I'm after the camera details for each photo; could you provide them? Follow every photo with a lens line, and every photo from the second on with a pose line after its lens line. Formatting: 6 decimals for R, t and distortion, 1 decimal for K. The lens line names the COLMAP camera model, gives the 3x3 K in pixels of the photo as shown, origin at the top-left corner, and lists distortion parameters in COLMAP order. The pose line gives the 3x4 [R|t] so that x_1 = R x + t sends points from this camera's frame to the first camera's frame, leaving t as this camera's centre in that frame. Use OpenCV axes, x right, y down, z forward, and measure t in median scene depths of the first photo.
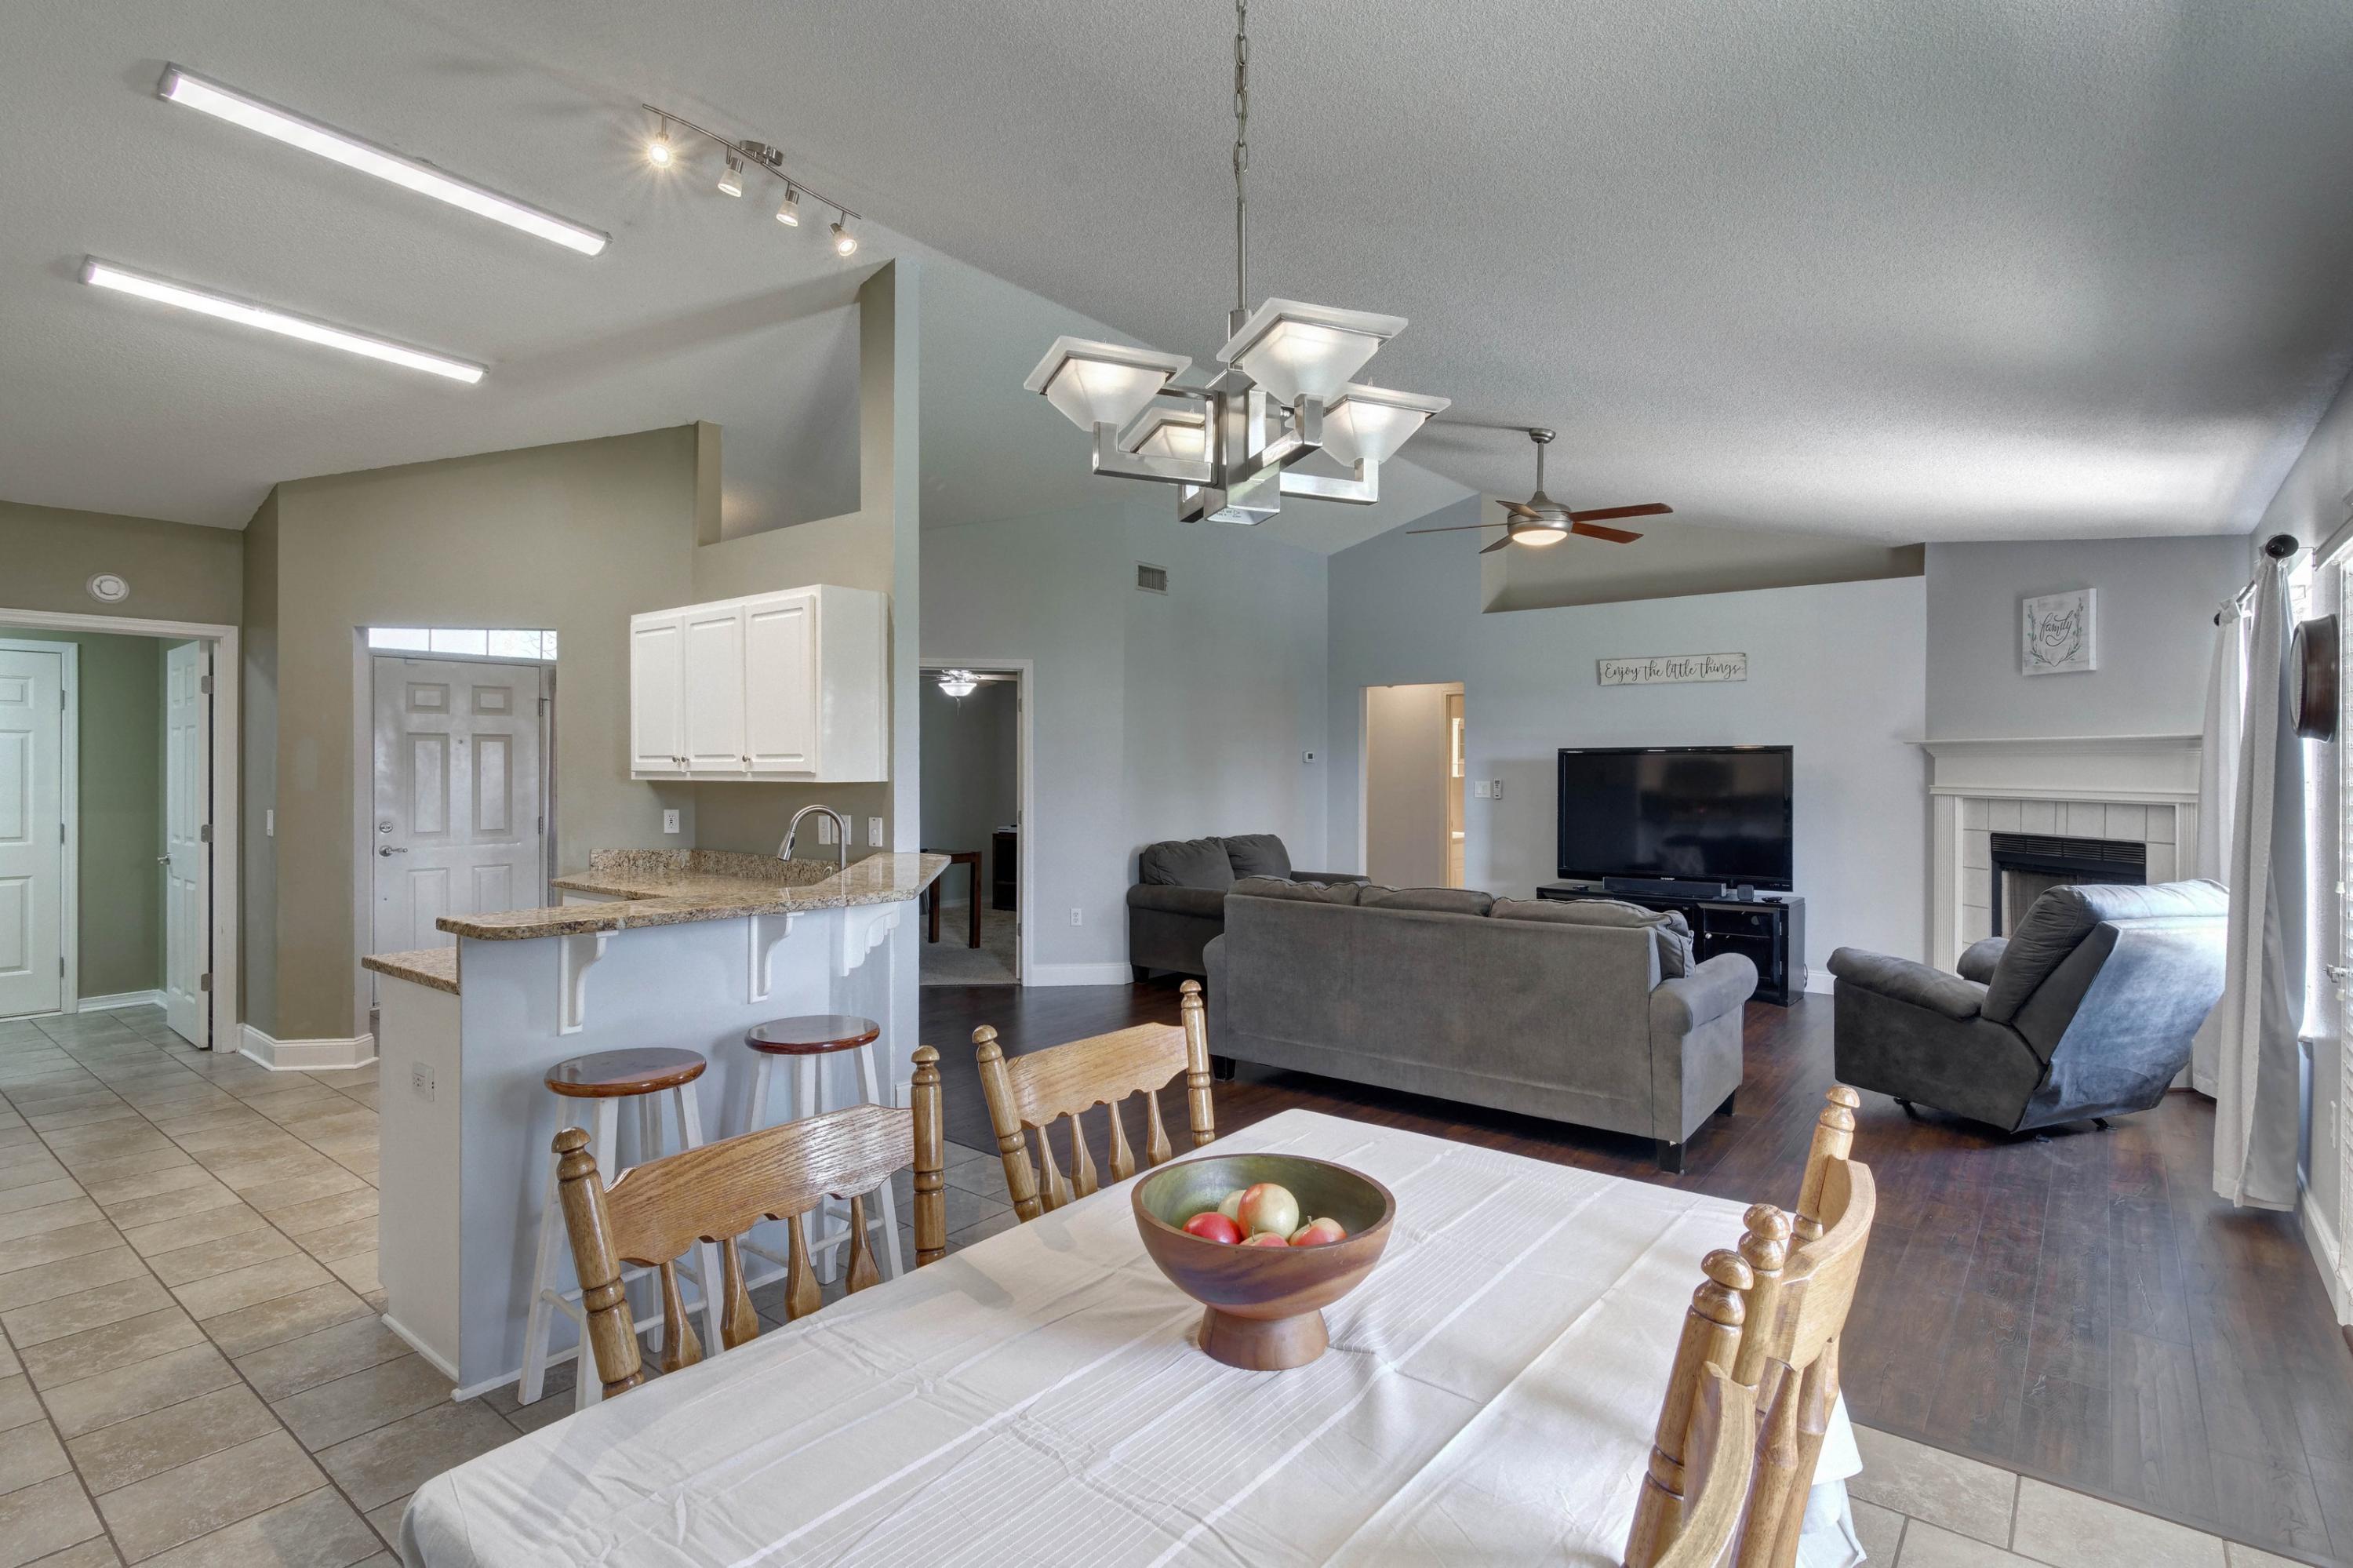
lens RADIAL K [[1167.3, 0, 1178.7], [0, 1167.3, 771.0], [0, 0, 1]] dist [0.001564, 0.000308]
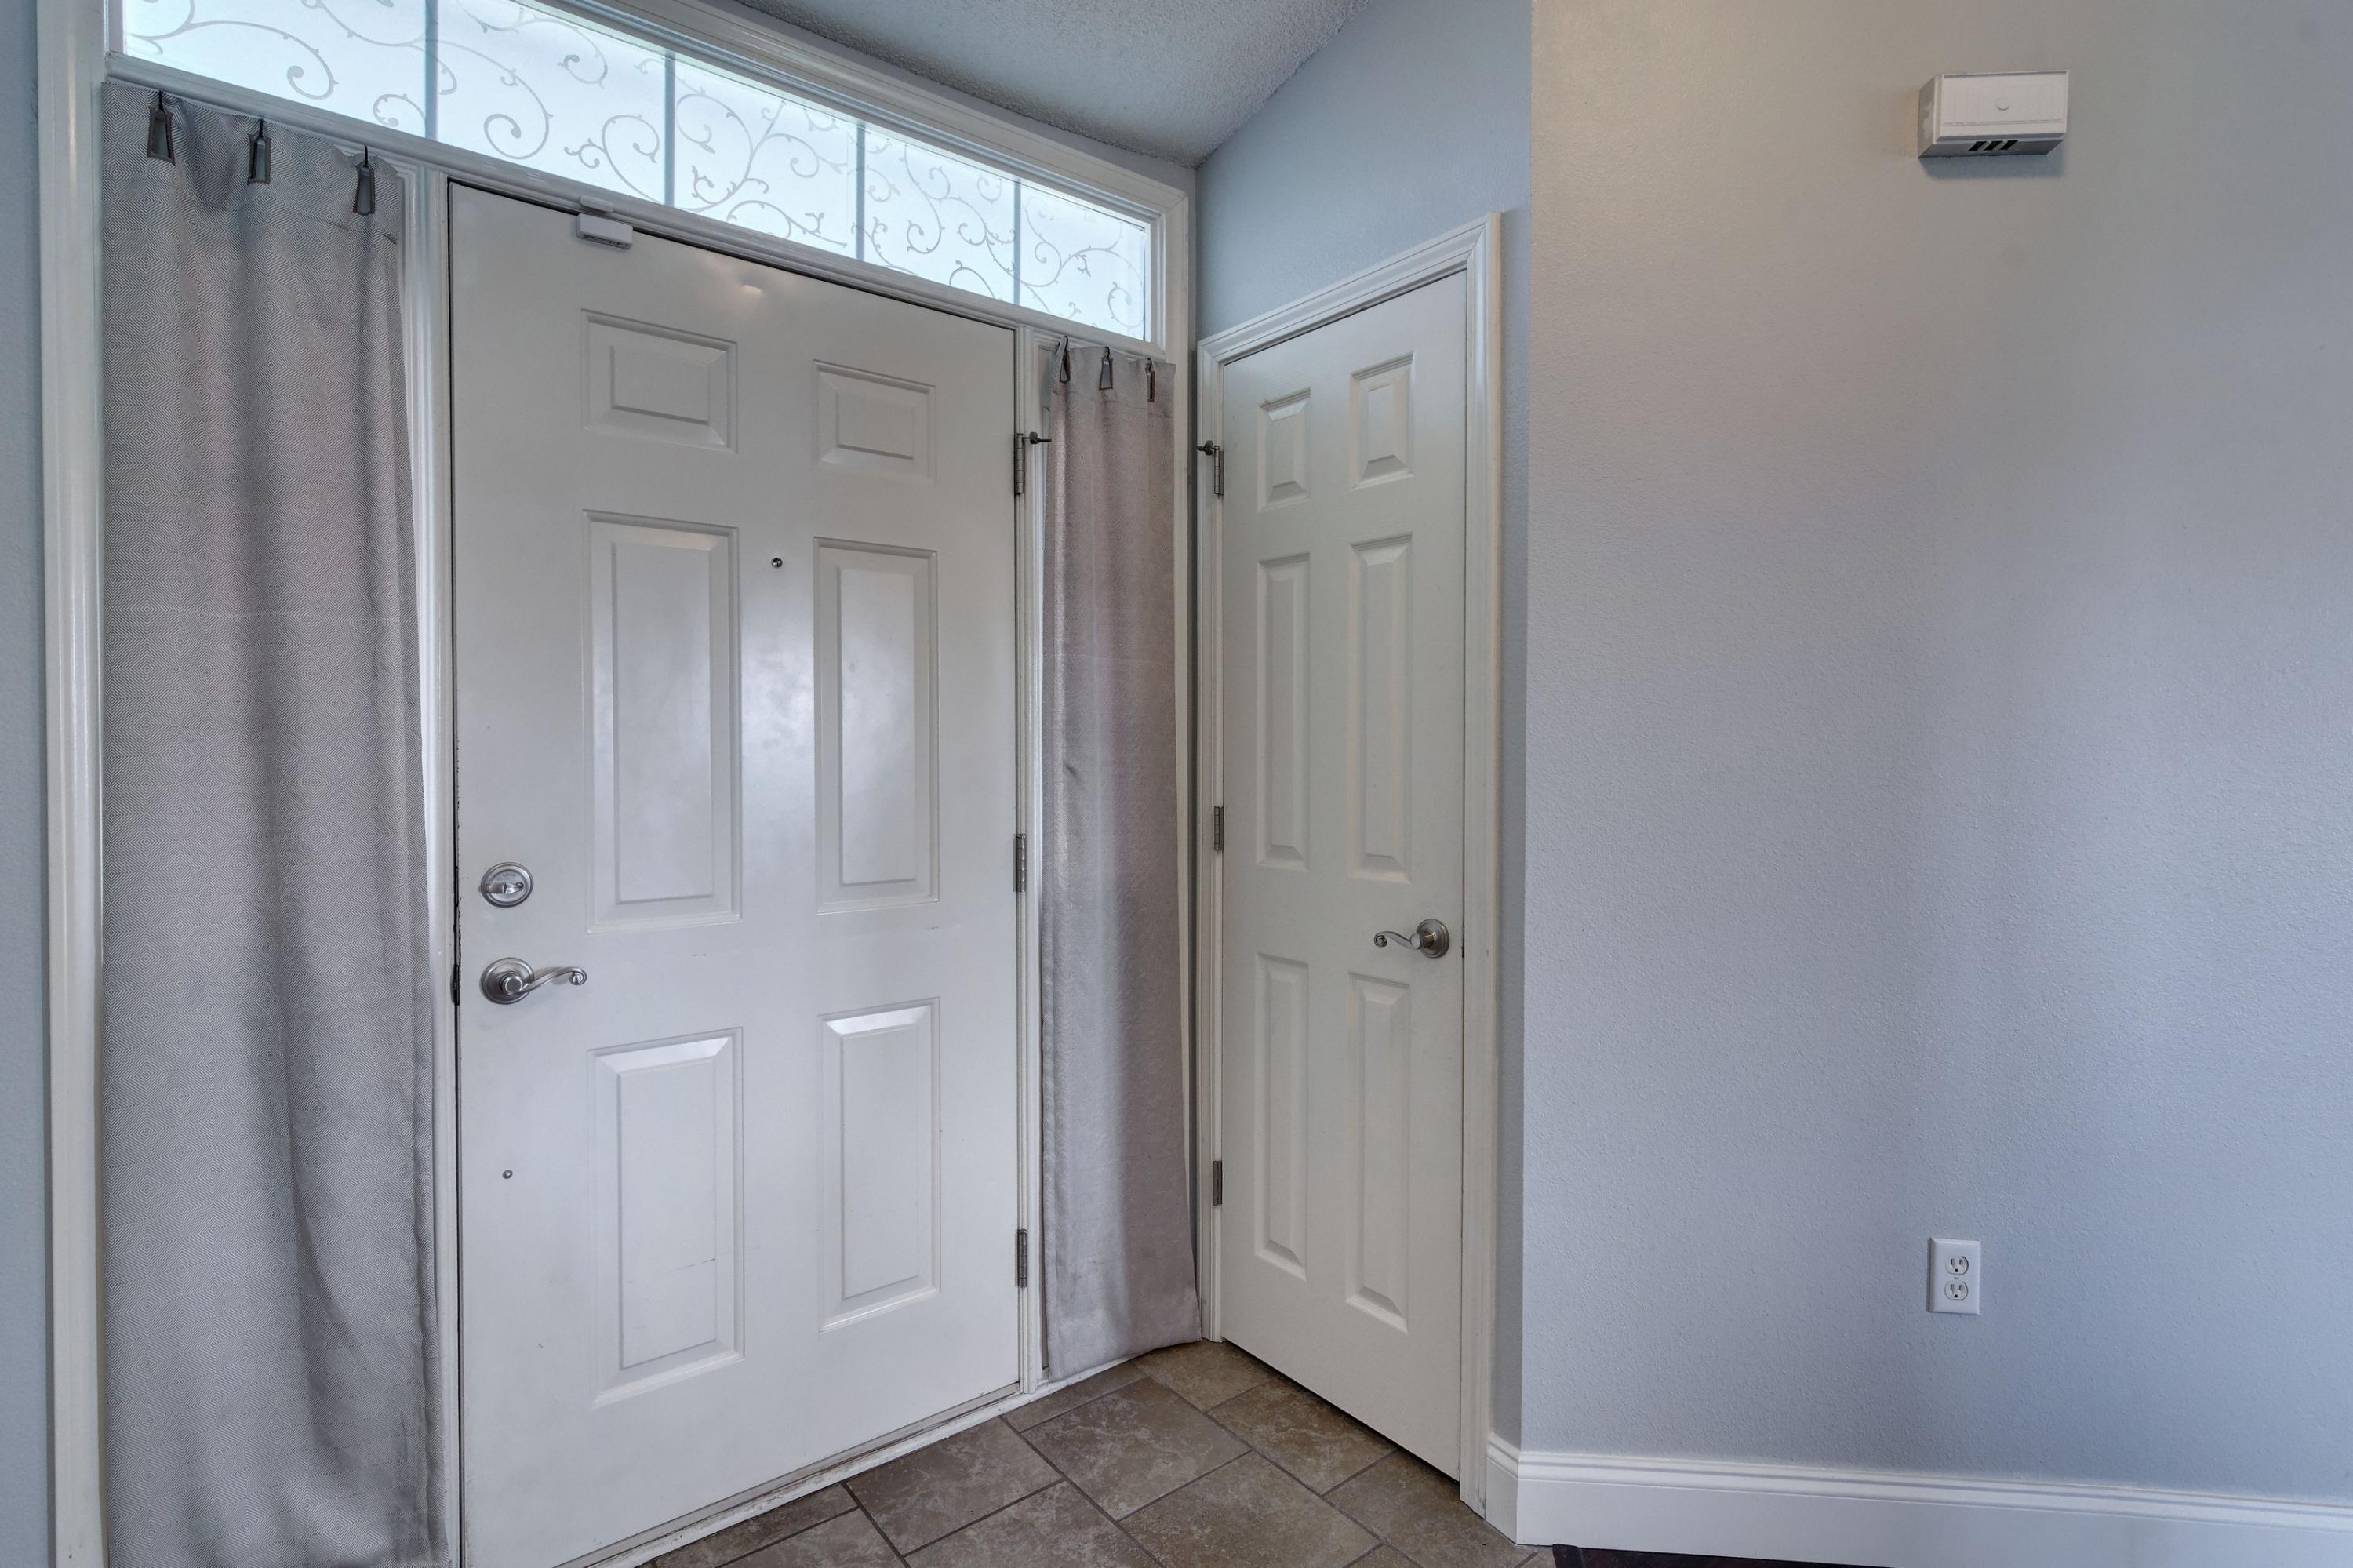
lens RADIAL K [[1117.2, 0, 1175.0], [0, 1117.2, 757.4], [0, 0, 1]] dist [0.000482, -0.000032]
pose [[0.975502, -0.000279, -0.219991, -0.570462], [0.002190, 0.999962, 0.008445, 0.022272], [0.219980, -0.008720, 0.975465, 0.935691]]
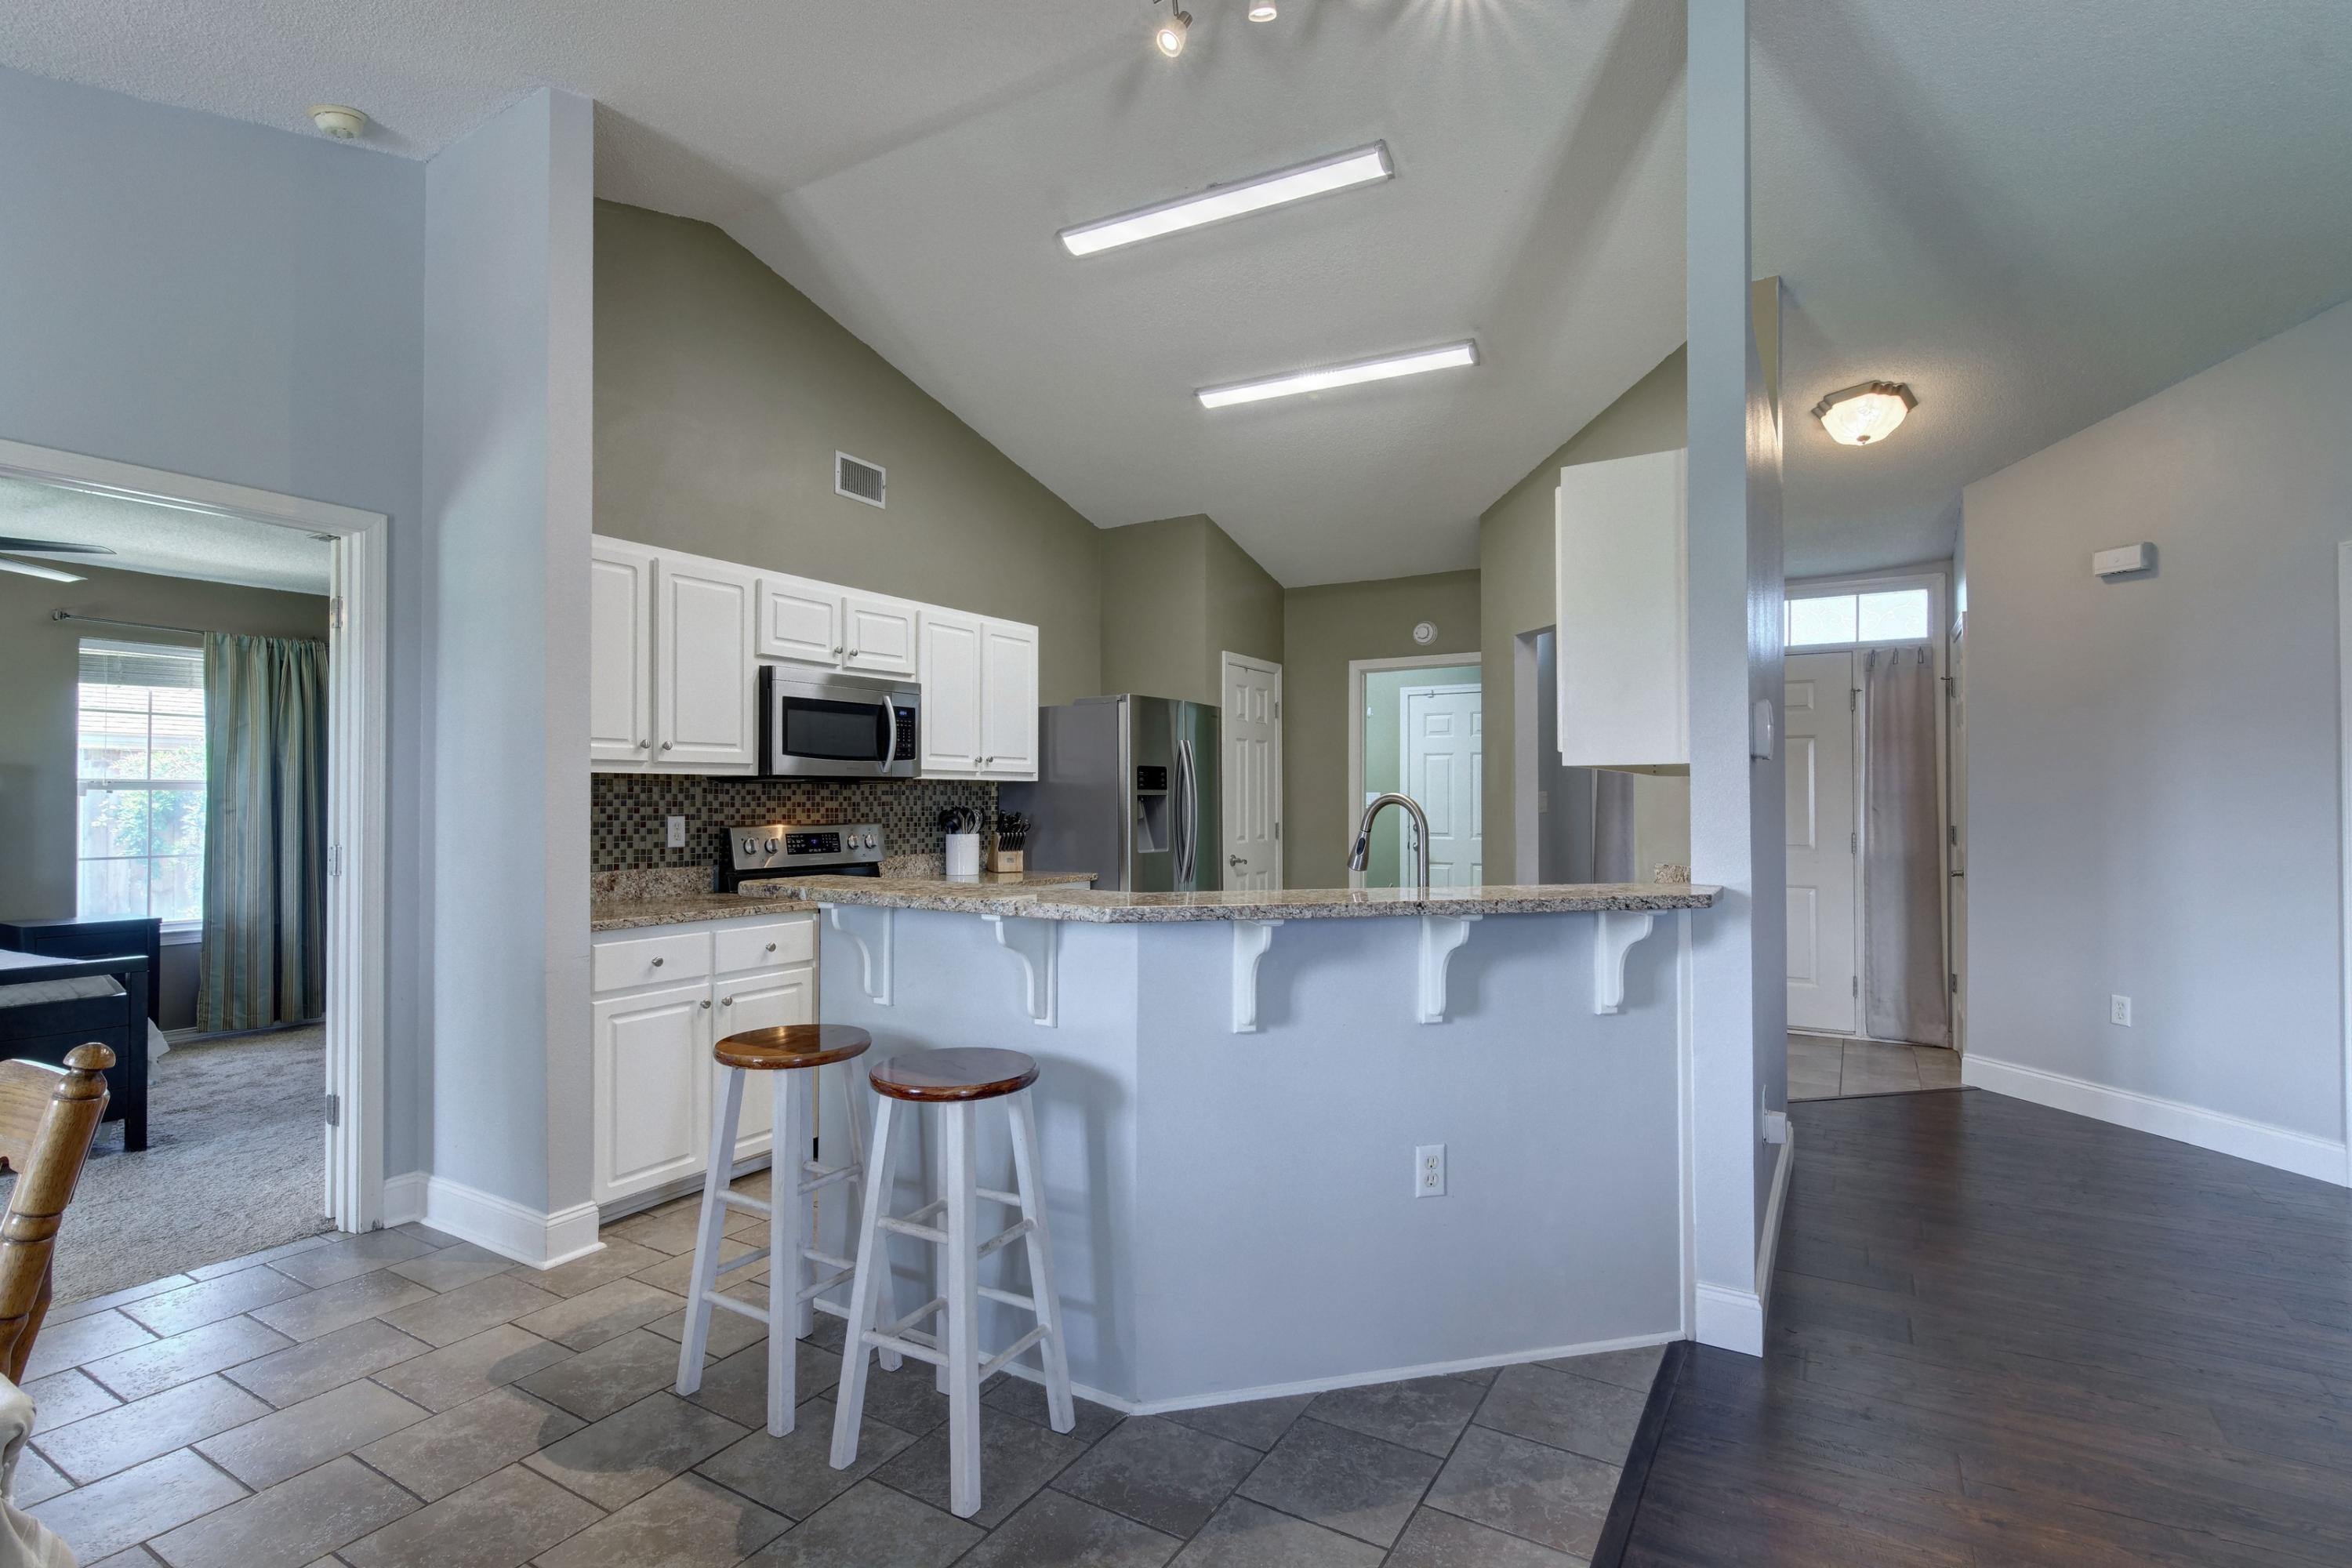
lens RADIAL K [[1128.9, 0, 1181.7], [0, 1128.9, 785.6], [0, 0, 1]] dist [-0.002522, -0.000472]
pose [[0.131191, -0.011020, -0.991296, 0.228780], [0.000772, 0.999939, -0.011014, 0.018378], [0.991357, 0.000680, 0.131191, 0.543302]]
